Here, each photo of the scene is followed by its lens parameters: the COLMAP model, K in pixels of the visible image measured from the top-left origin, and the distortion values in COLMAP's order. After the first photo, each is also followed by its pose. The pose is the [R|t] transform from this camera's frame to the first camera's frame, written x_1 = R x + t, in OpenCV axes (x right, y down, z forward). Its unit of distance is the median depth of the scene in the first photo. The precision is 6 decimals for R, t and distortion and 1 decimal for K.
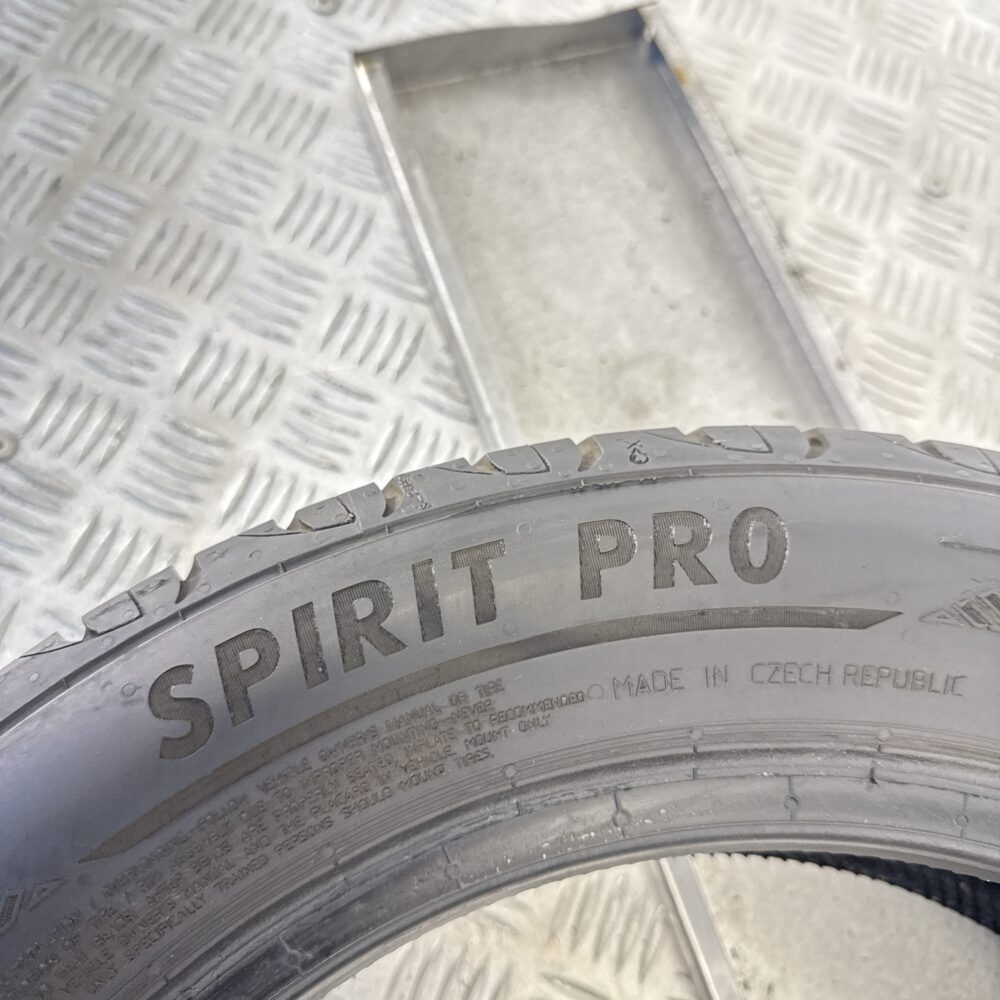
lens RADIAL K [[978.8, 0, 500.0], [0, 978.8, 500.0], [0, 0, 1]] dist [0.151468, -0.370137]
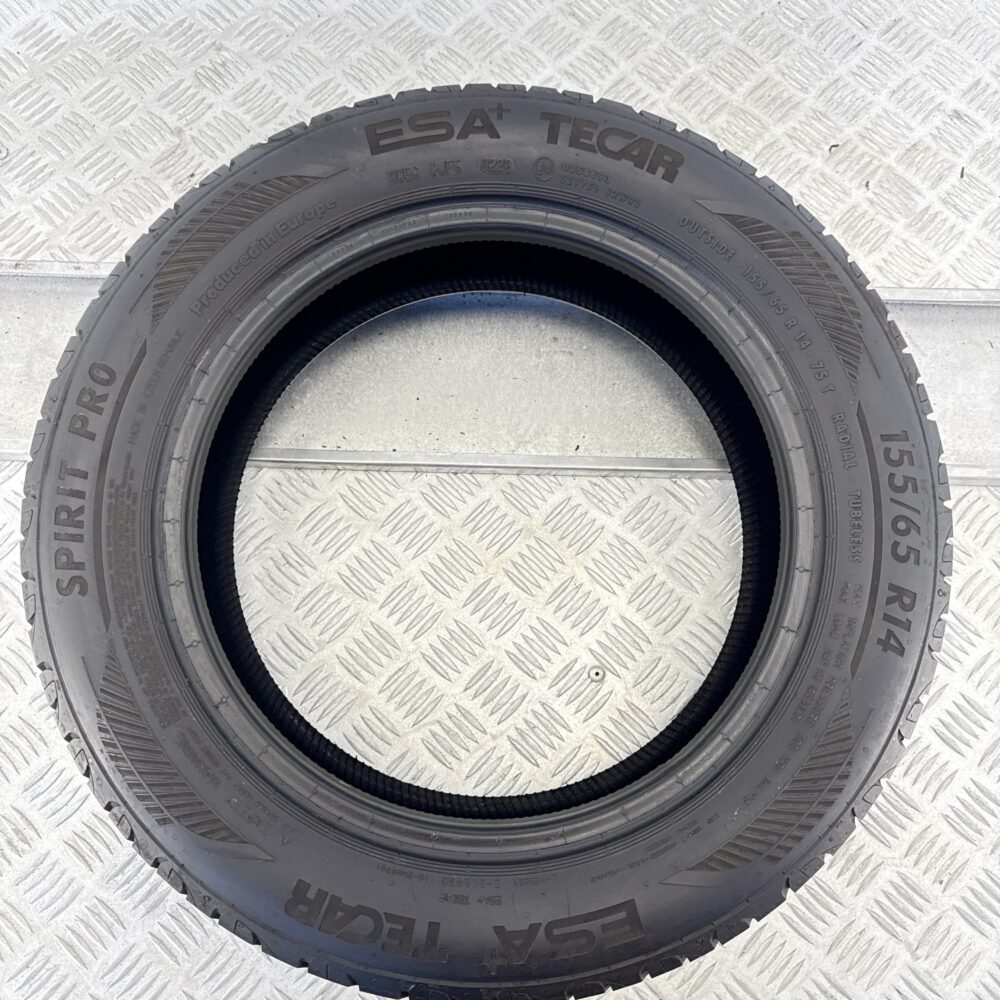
lens RADIAL K [[978.8, 0, 500.0], [0, 978.8, 500.0], [0, 0, 1]] dist [0.151468, -0.370137]
pose [[0.356583, -0.925817, 0.125349, -0.012627], [0.874822, 0.377970, 0.303027, 0.310726], [-0.327926, 0.001604, 0.944702, -1.976134]]
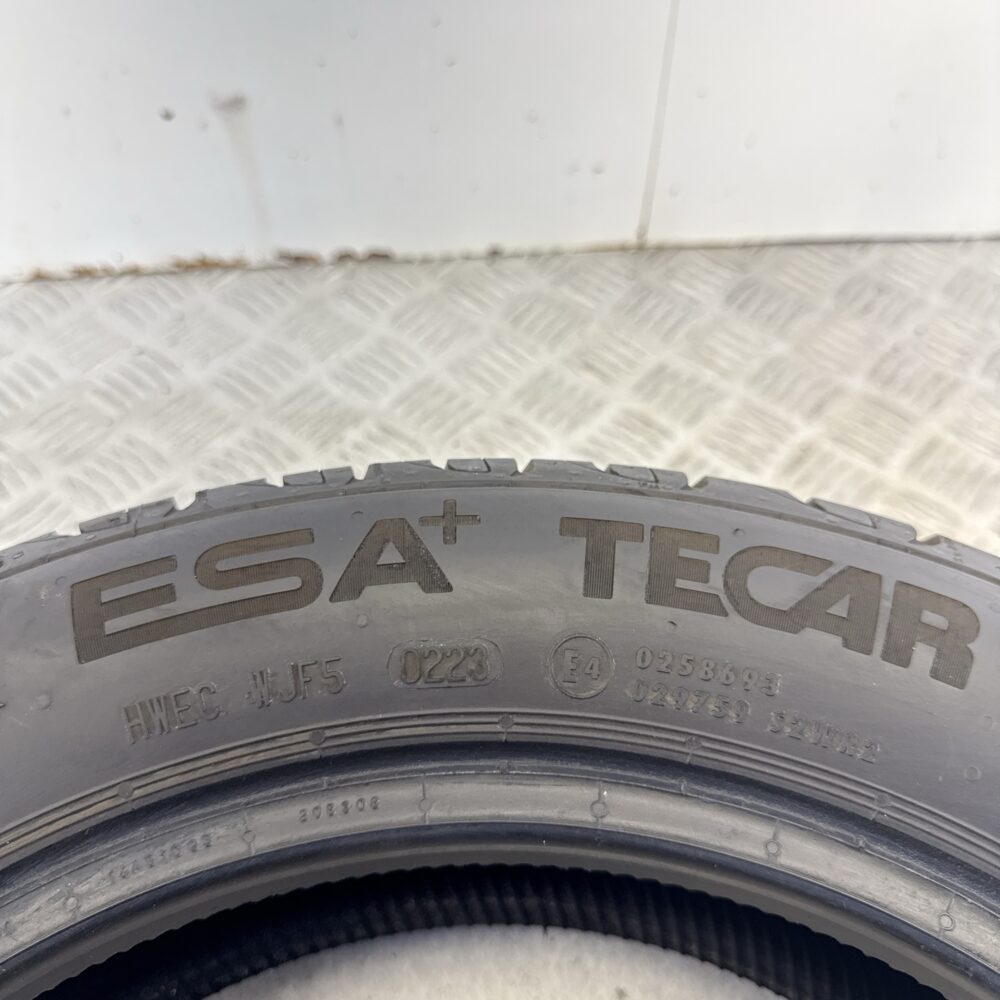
lens RADIAL K [[978.8, 0, 500.0], [0, 978.8, 500.0], [0, 0, 1]] dist [0.151468, -0.370137]
pose [[0.308009, -0.826206, 0.471713, 0.956086], [0.900034, 0.413736, 0.136975, 0.660636], [-0.308335, 0.382368, 0.871048, -0.153068]]
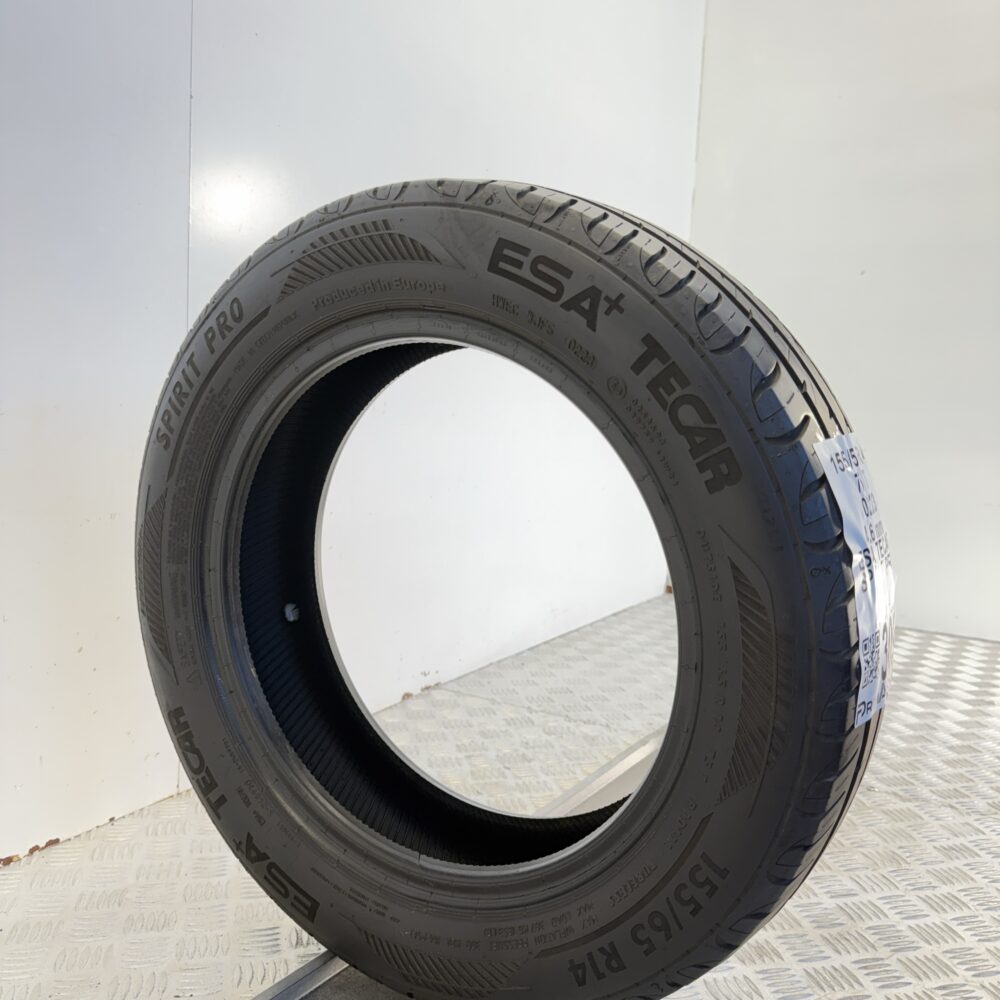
lens RADIAL K [[978.8, 0, 500.0], [0, 978.8, 500.0], [0, 0, 1]] dist [0.151468, -0.370137]
pose [[0.703693, -0.455729, -0.545094, 2.400855], [0.597562, 0.794643, 0.107061, 0.721047], [0.384364, -0.401065, 0.831511, -1.655325]]
